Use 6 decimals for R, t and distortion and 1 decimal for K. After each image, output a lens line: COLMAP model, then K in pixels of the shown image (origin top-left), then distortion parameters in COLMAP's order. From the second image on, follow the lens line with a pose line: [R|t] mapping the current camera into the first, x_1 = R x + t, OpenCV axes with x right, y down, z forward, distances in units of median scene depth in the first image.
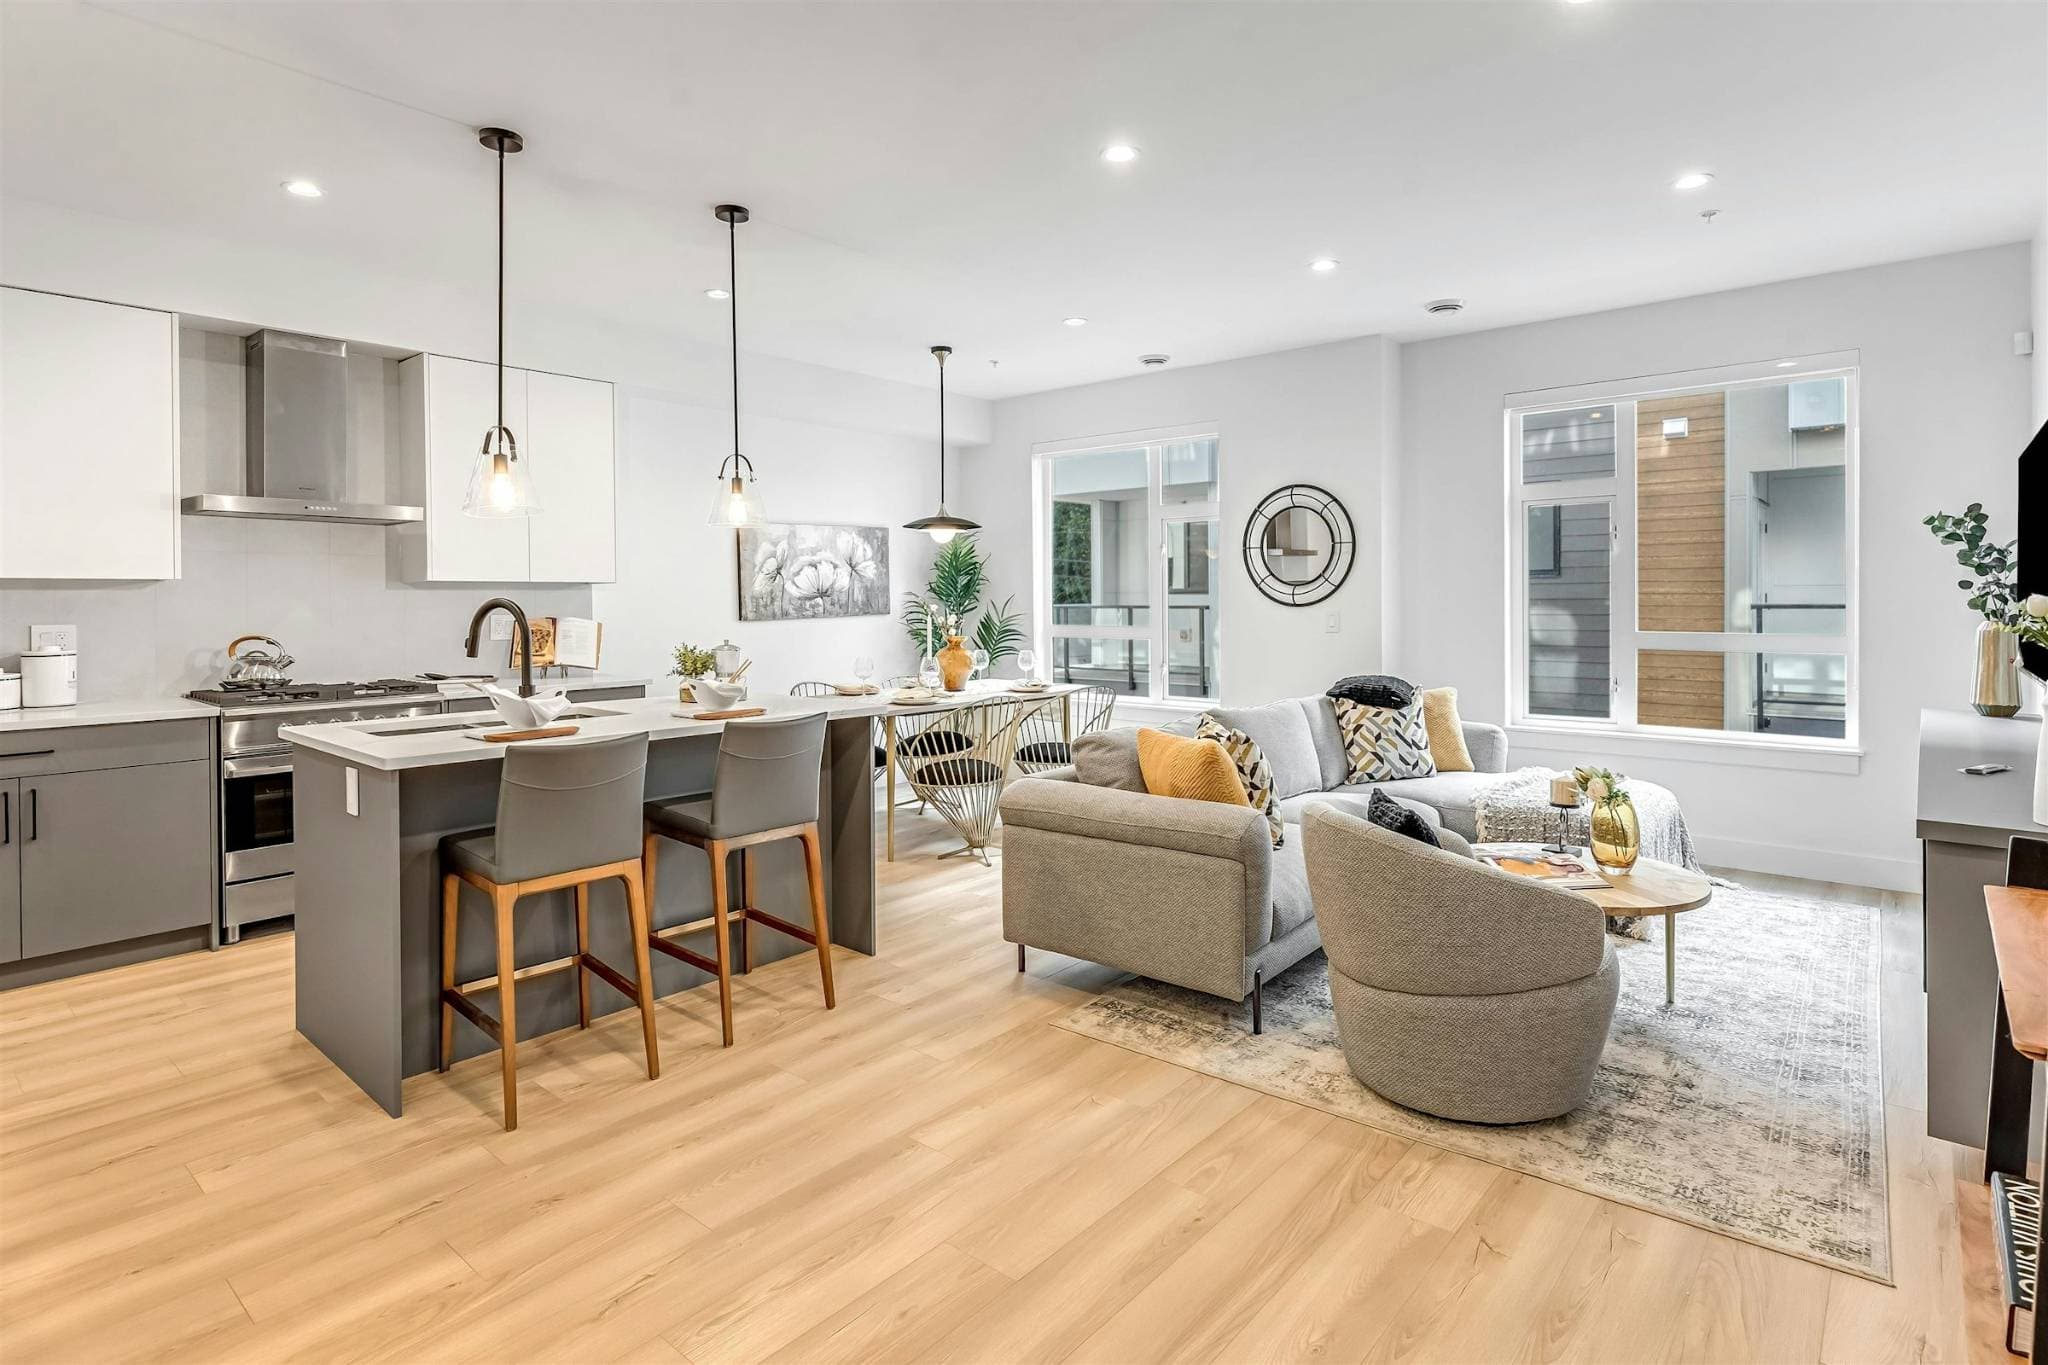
lens RADIAL K [[1065.7, 0, 1054.3], [0, 1065.7, 627.3], [0, 0, 1]] dist [-0.008044, 0.001200]
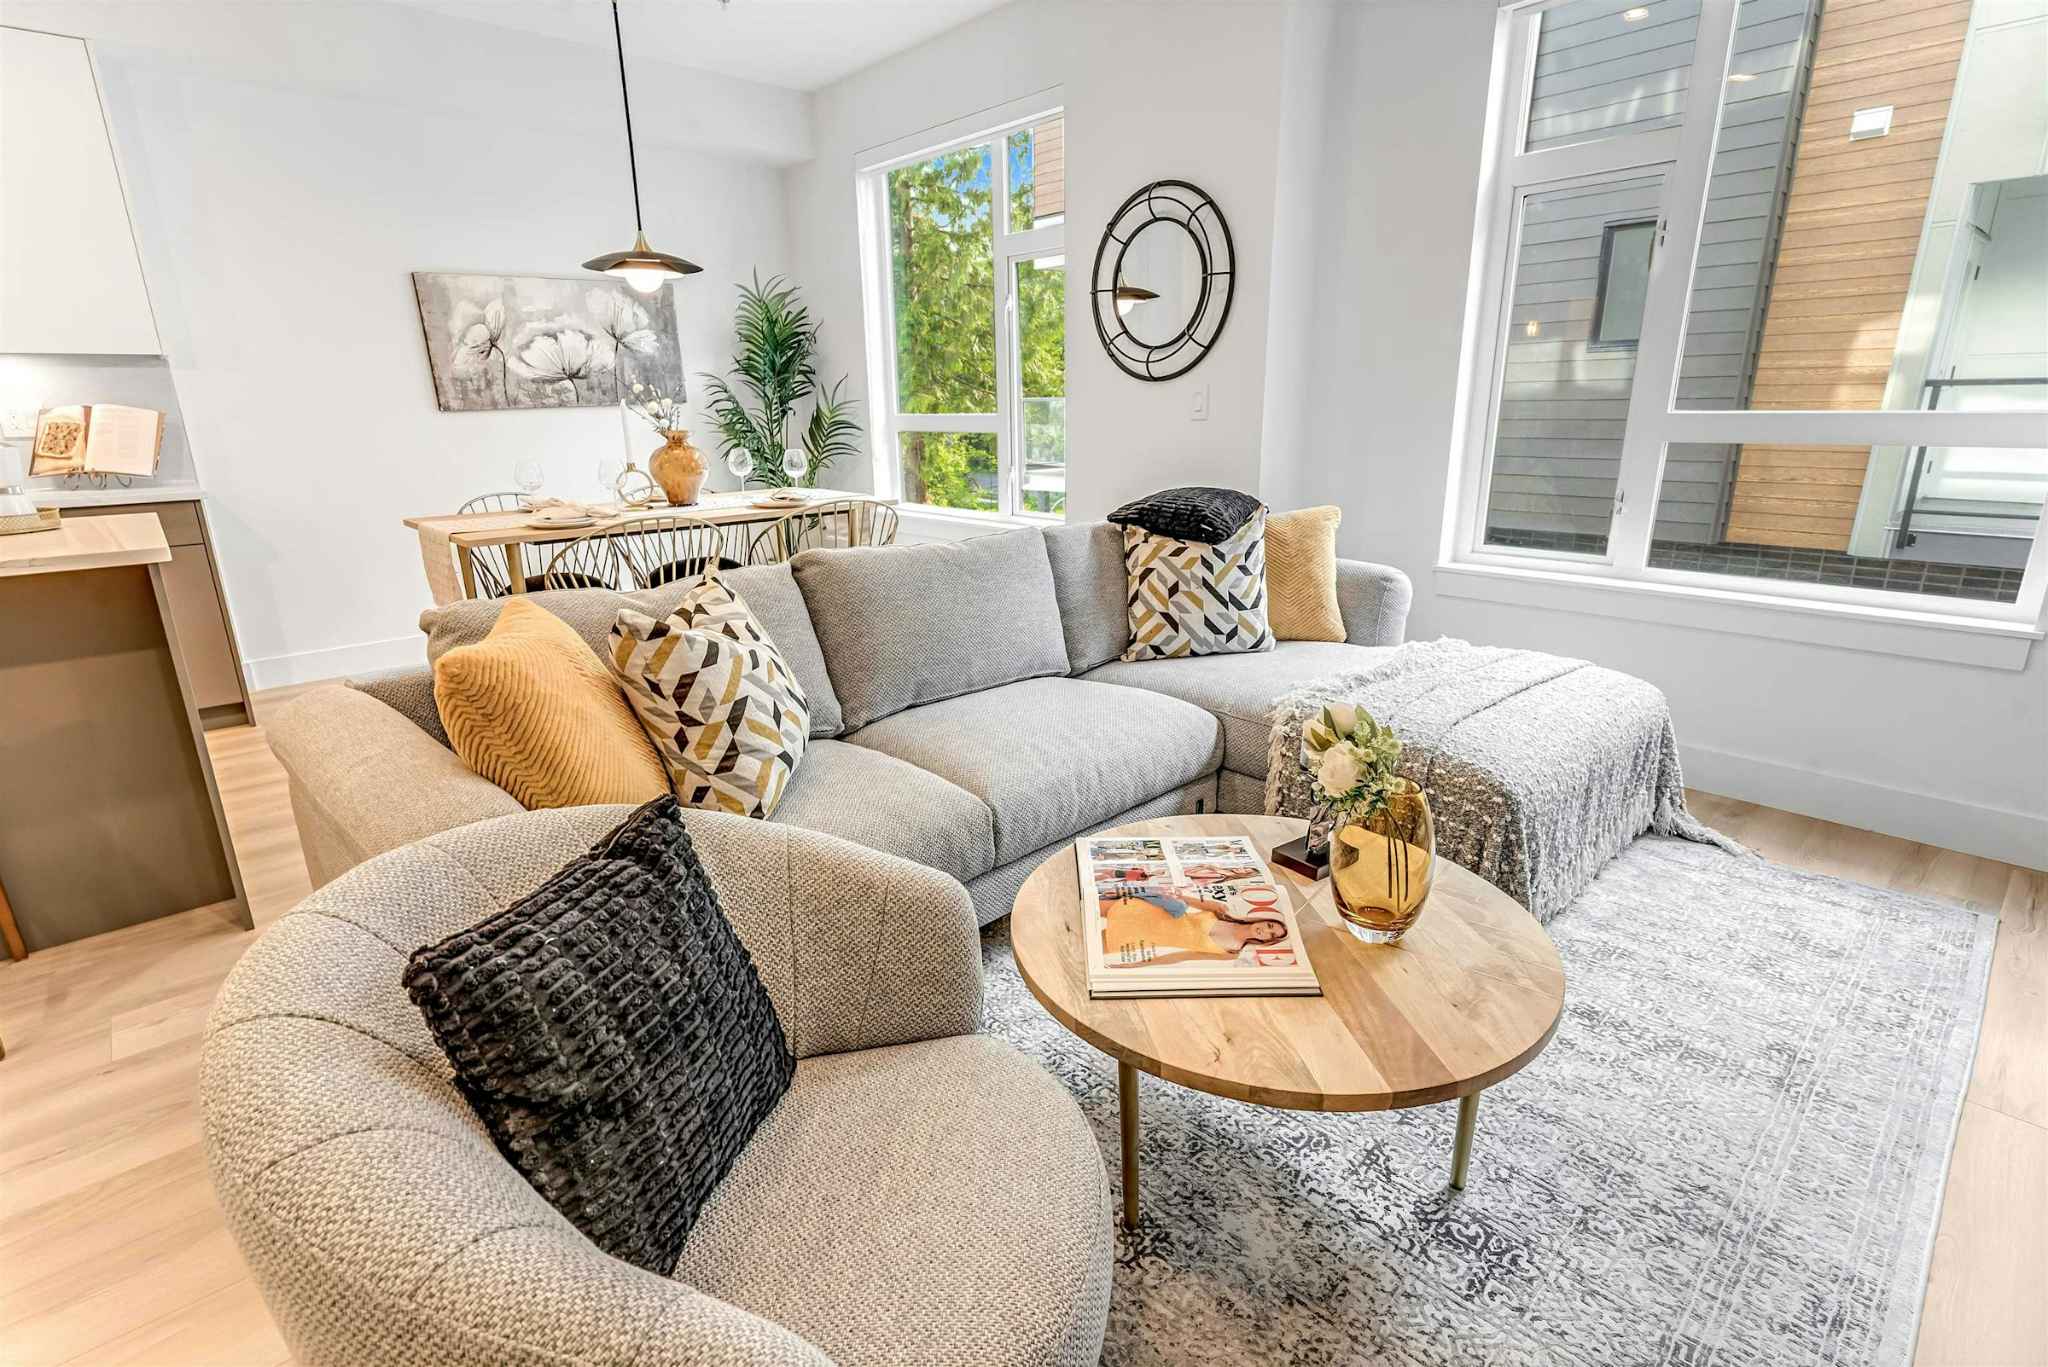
lens RADIAL K [[990.6, 0, 1020.4], [0, 990.6, 719.6], [0, 0, 1]] dist [0.001849, -0.001327]
pose [[0.989433, 0.033905, -0.140972, 0.234974], [0.007471, 0.959062, 0.283096, 0.008130], [0.144799, -0.281158, 0.948675, 0.320130]]
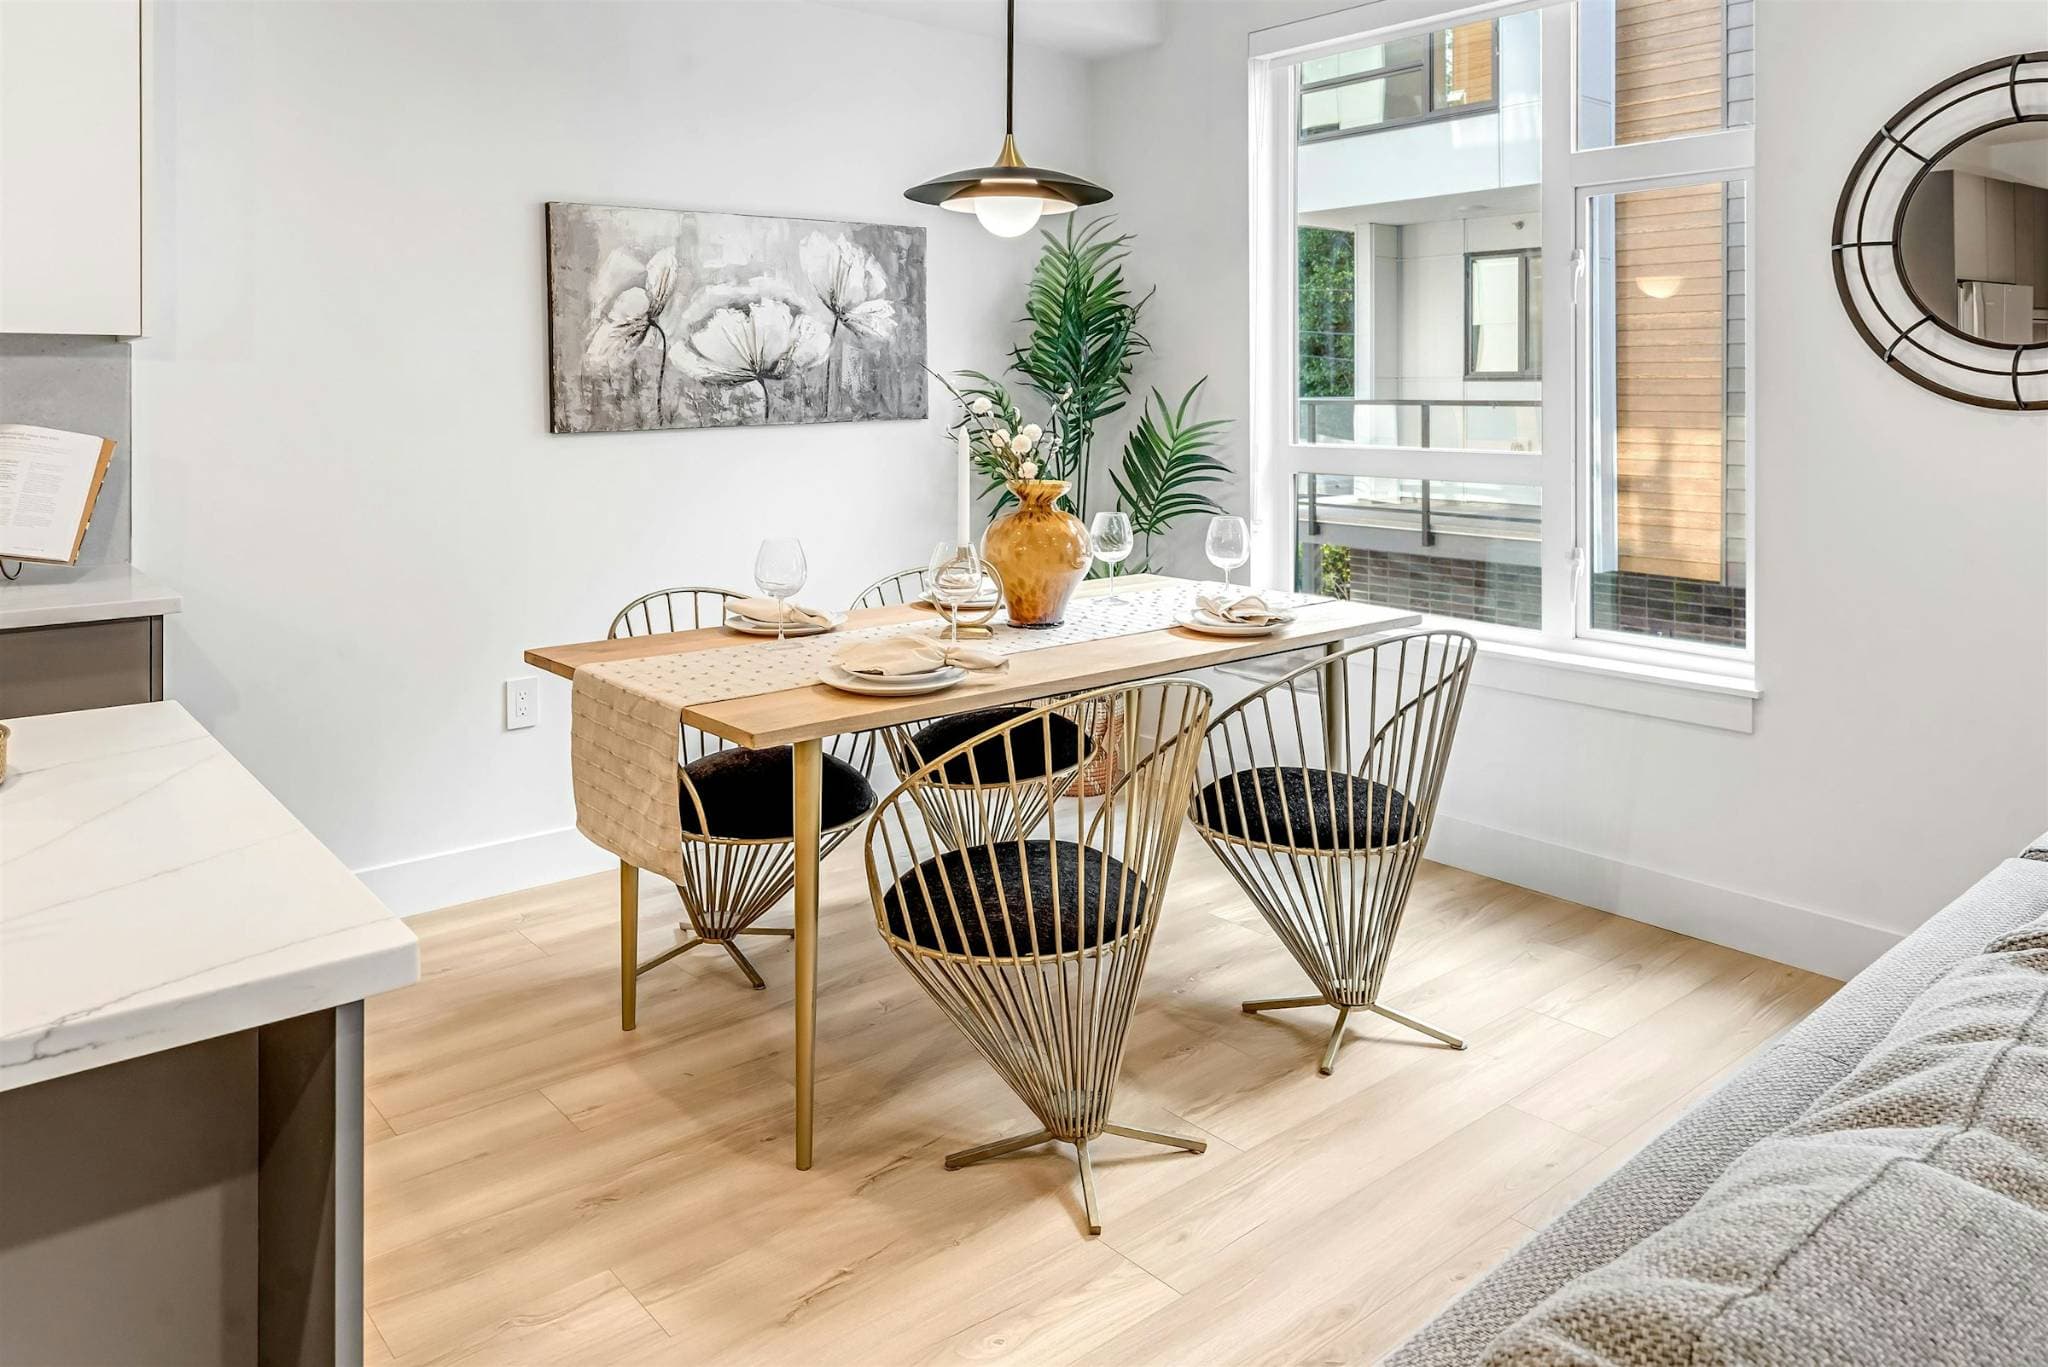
lens RADIAL K [[1448.6, 0, 1007.9], [0, 1448.6, 428.4], [0, 0, 1]] dist [0.002964, -0.000446]
pose [[0.982014, 0.008977, -0.188593, -0.005660], [-0.008883, 0.999960, 0.001342, -0.010824], [0.188597, 0.000357, 0.982054, 0.470741]]
